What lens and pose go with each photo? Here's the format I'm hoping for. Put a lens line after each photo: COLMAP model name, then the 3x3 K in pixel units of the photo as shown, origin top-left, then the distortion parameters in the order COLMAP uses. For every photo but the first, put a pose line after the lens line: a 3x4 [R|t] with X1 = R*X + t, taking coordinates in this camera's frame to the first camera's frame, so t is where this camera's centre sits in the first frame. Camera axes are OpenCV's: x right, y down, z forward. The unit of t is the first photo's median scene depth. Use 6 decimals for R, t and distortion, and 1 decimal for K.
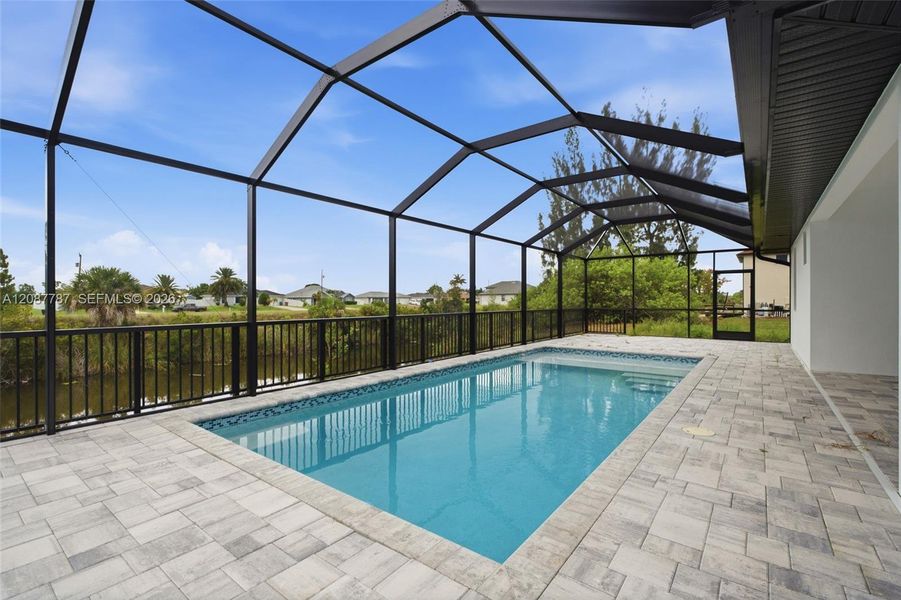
lens RADIAL K [[404.5, 0, 448.5], [0, 404.5, 300.4], [0, 0, 1]] dist [-0.004230, -0.000125]
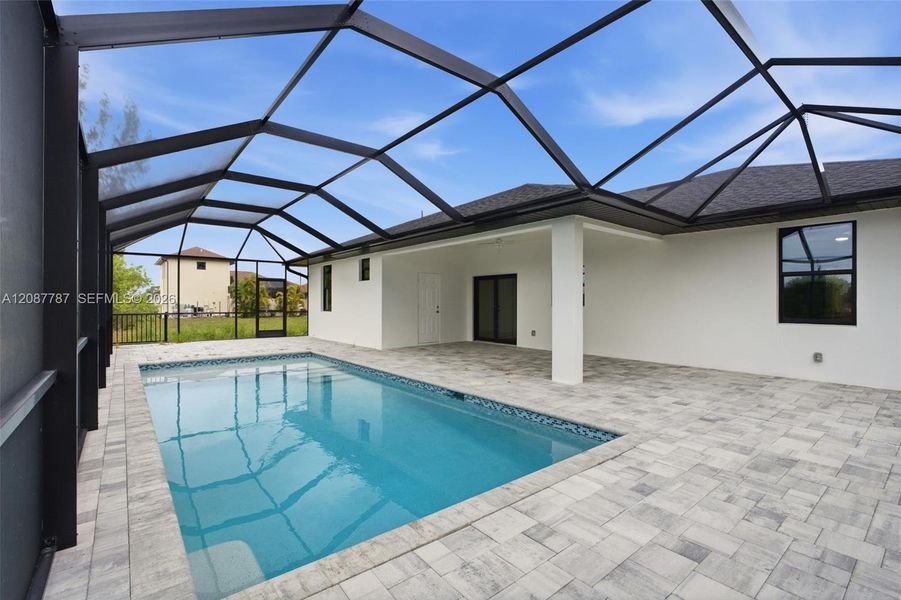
lens RADIAL K [[404.5, 0, 448.5], [0, 404.5, 300.4], [0, 0, 1]] dist [-0.004230, -0.000125]
pose [[0.236195, 0.003793, 0.971698, -1.416106], [-0.001441, 0.999993, -0.003553, -0.030166], [-0.971705, -0.000561, 0.236199, 0.922655]]
